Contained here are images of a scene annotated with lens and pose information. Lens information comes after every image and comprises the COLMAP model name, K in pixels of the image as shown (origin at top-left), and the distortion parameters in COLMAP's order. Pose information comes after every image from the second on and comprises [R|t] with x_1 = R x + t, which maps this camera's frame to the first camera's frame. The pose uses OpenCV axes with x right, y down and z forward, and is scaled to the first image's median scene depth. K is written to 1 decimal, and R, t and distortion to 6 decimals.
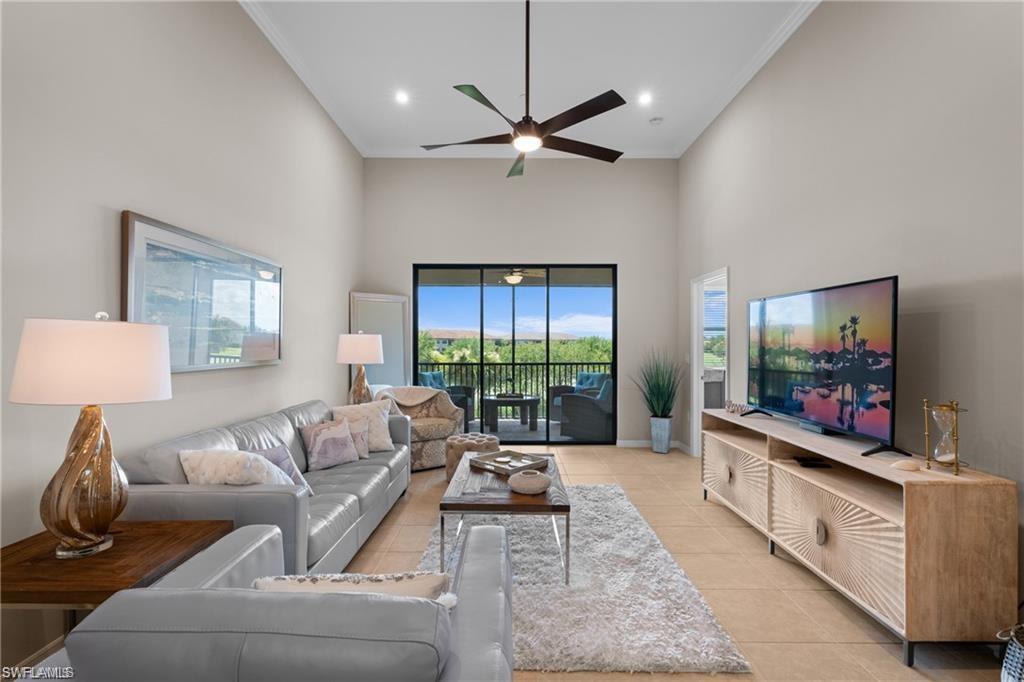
lens RADIAL K [[479.9, 0, 513.1], [0, 479.9, 343.1], [0, 0, 1]] dist [0.003058, 0.000534]
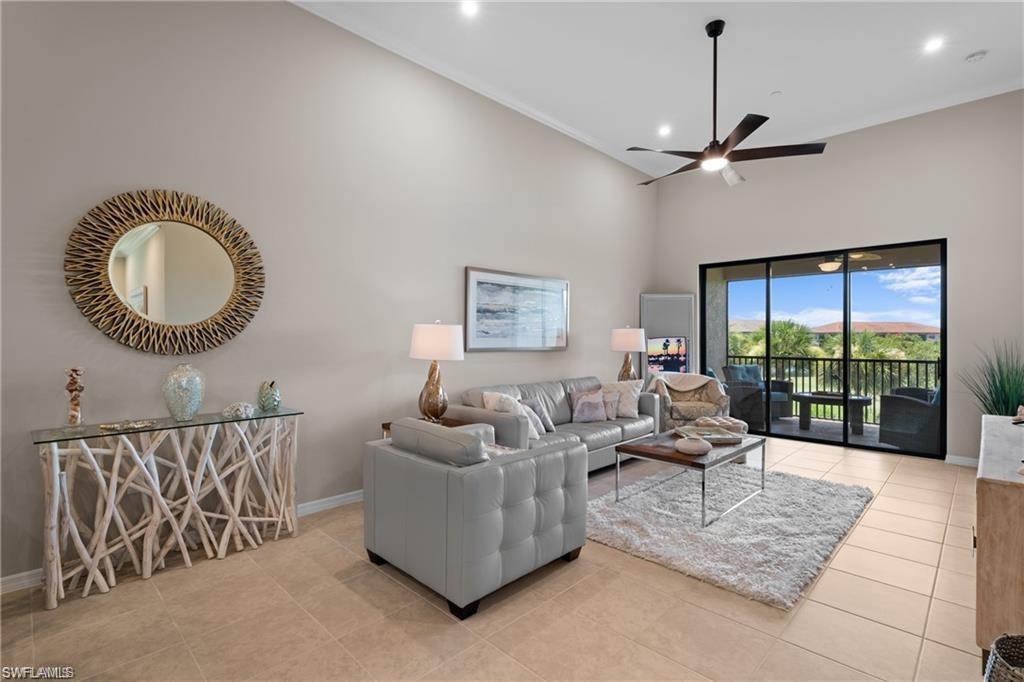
lens RADIAL K [[479.9, 0, 513.1], [0, 479.9, 343.1], [0, 0, 1]] dist [0.003058, 0.000534]
pose [[0.714037, 0.008166, -0.700061, 0.314130], [-0.001242, 0.999945, 0.010398, 0.006349], [0.700107, -0.006555, 0.714008, -0.115176]]
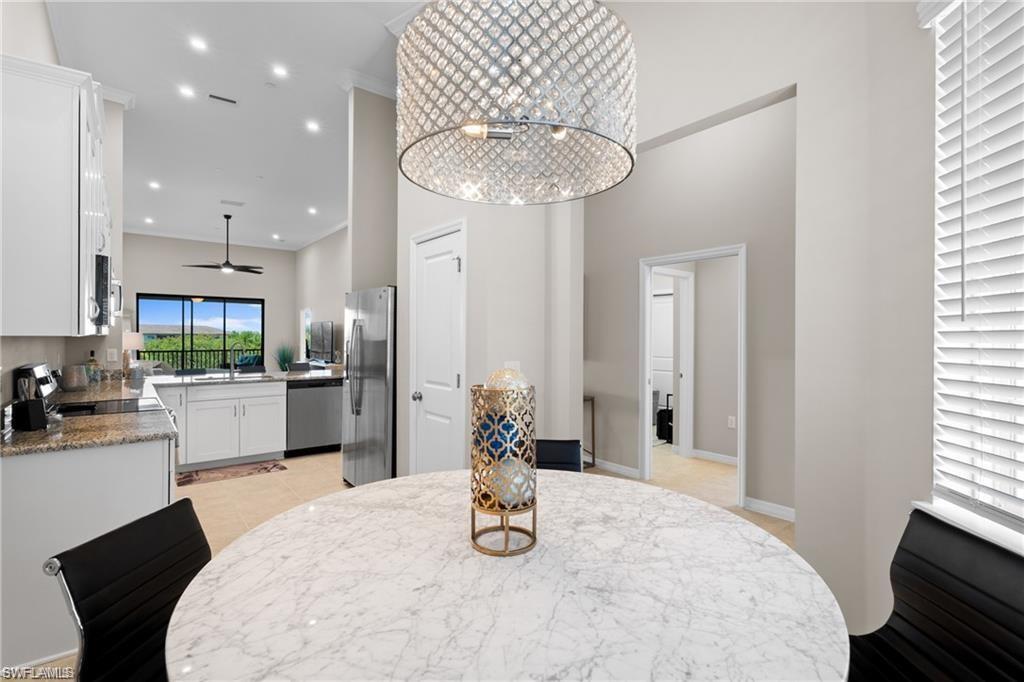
lens RADIAL K [[479.9, 0, 513.1], [0, 479.9, 343.1], [0, 0, 1]] dist [0.003058, 0.000534]
pose [[0.778743, -0.002550, 0.627337, -0.287275], [-0.003958, 0.999952, 0.008979, -0.000665], [-0.627330, -0.009475, 0.778696, -1.504265]]
